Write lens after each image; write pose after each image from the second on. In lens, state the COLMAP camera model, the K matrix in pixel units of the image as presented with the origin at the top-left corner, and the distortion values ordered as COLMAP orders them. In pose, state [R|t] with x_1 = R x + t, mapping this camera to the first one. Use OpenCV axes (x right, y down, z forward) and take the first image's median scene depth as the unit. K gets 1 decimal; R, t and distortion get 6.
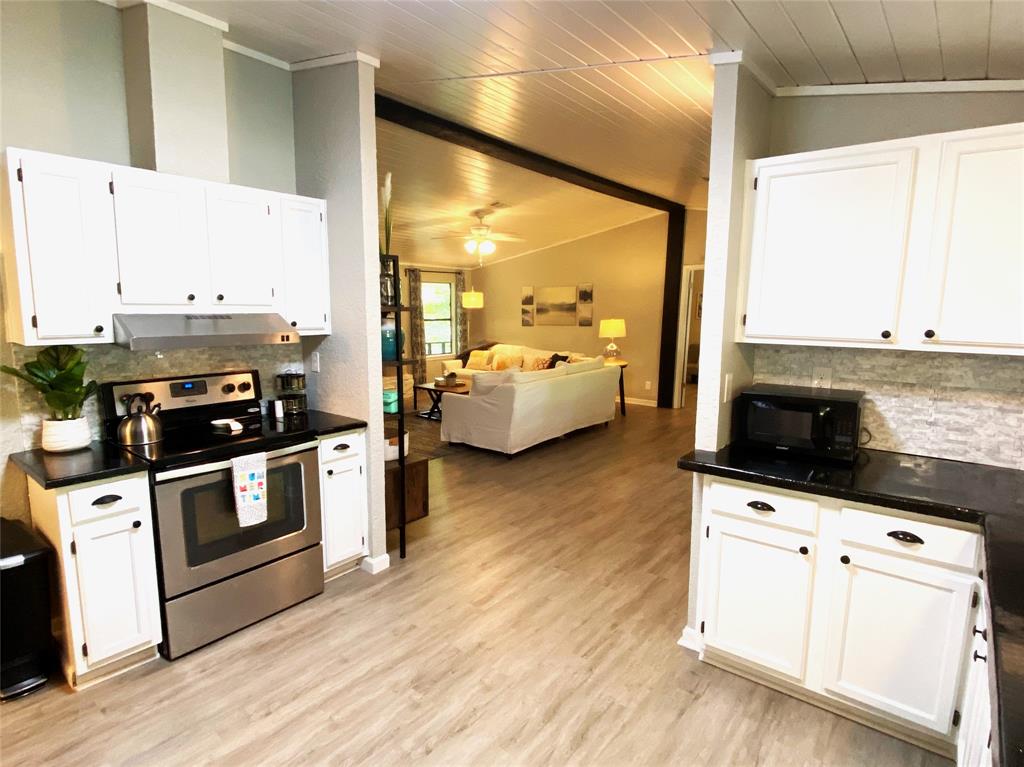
lens RADIAL K [[518.7, 0, 508.8], [0, 518.7, 381.9], [0, 0, 1]] dist [0.071656, -0.078621]
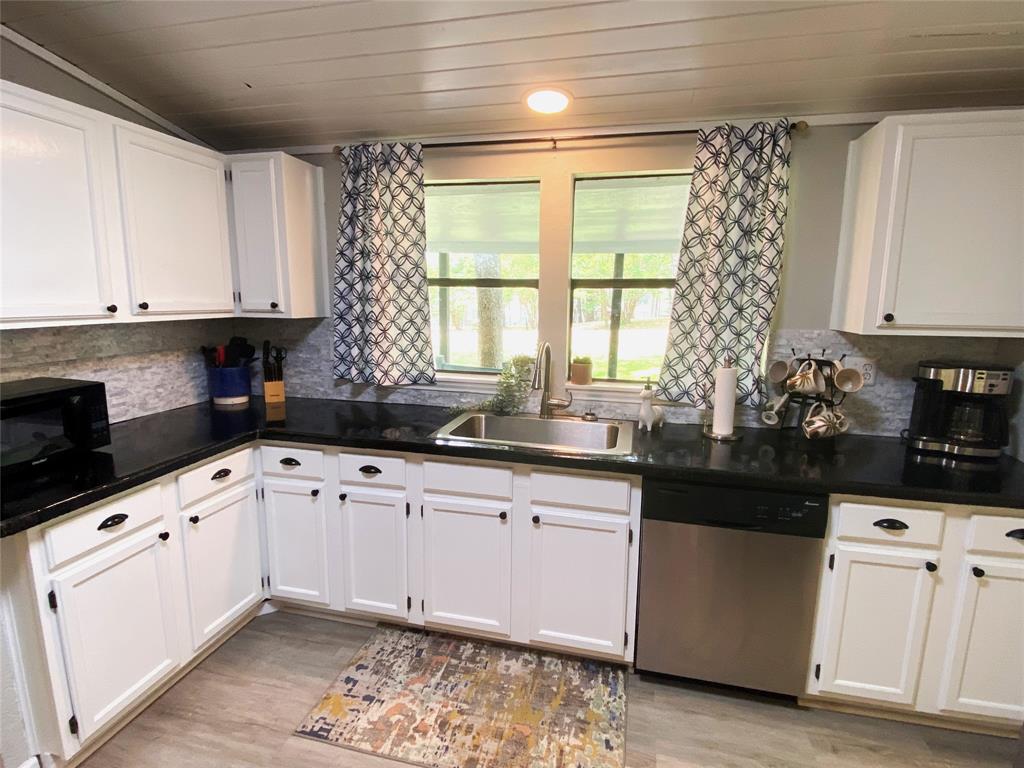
lens RADIAL K [[518.7, 0, 508.8], [0, 518.7, 382.4], [0, 0, 1]] dist [0.071656, -0.078621]
pose [[-0.427959, -0.155579, 0.890307, -0.490862], [0.114563, 0.967789, 0.224188, -0.089106], [-0.896508, 0.197939, -0.396350, 0.725435]]
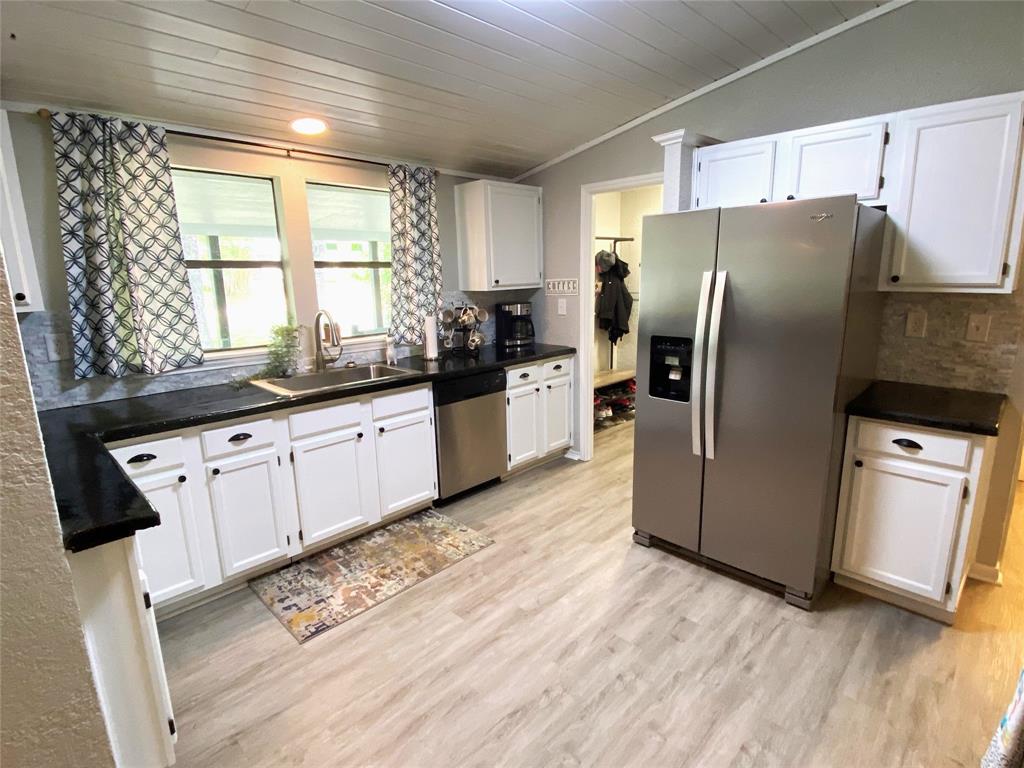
lens RADIAL K [[518.7, 0, 508.8], [0, 518.7, 382.4], [0, 0, 1]] dist [0.071656, -0.078621]
pose [[-0.995218, -0.000005, 0.097676, -0.162692], [0.033256, 0.940239, 0.338888, -0.204146], [-0.091841, 0.340516, -0.935743, 1.592905]]
